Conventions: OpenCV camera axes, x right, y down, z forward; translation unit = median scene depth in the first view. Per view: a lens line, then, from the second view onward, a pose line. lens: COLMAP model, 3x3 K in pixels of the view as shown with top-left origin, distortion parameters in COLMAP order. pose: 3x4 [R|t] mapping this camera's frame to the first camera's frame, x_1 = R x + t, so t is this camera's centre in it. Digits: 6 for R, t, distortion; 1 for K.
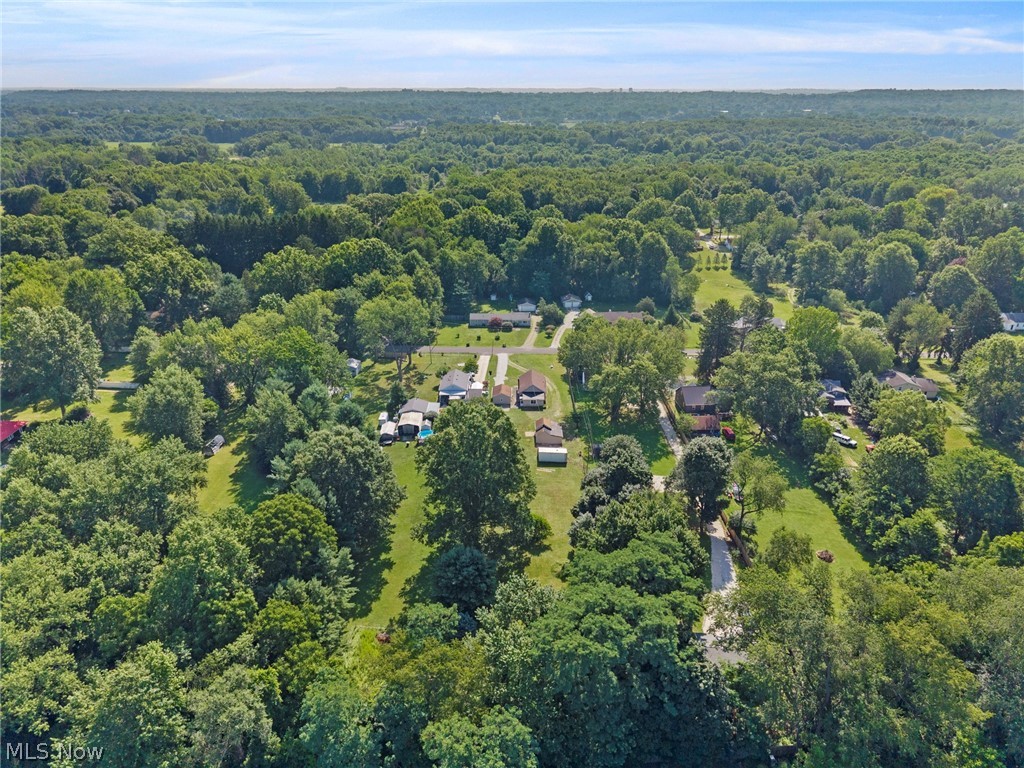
lens RADIAL K [[696.6, 0, 534.4], [0, 696.6, 383.8], [0, 0, 1]] dist [0.040982, -0.039363]
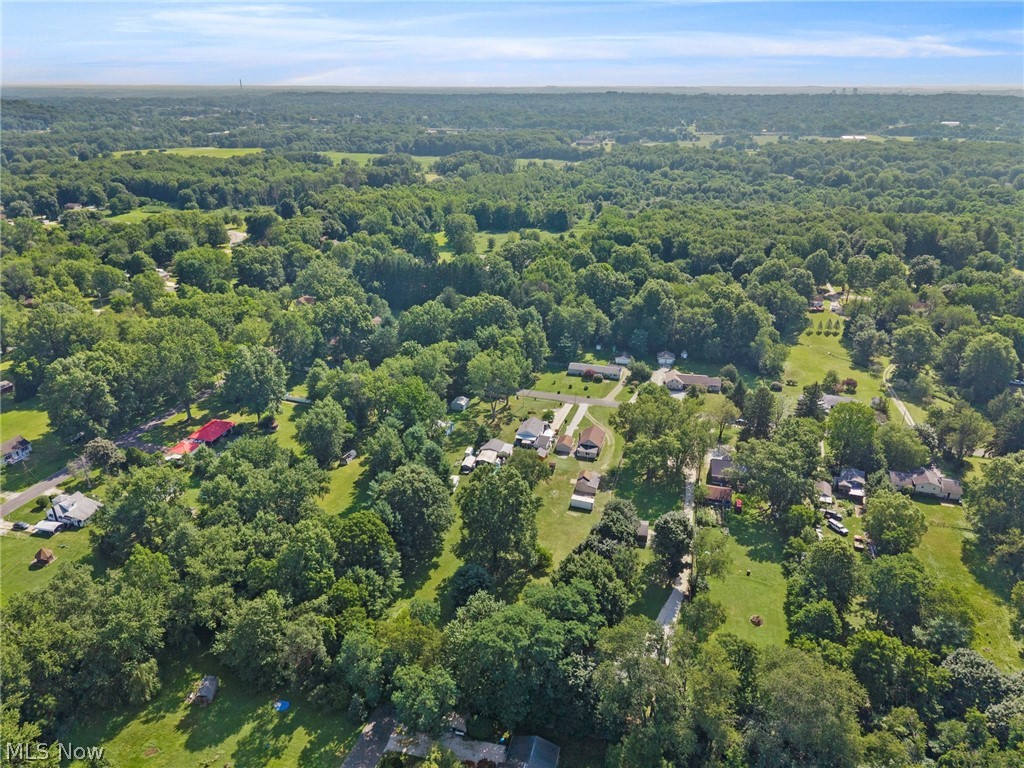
lens RADIAL K [[696.6, 0, 534.4], [0, 696.6, 383.8], [0, 0, 1]] dist [0.040982, -0.039363]
pose [[0.963932, 0.116569, -0.239261, 0.210761], [-0.116791, 0.993067, 0.013304, -0.114967], [0.239153, 0.015120, 0.970864, -0.259733]]
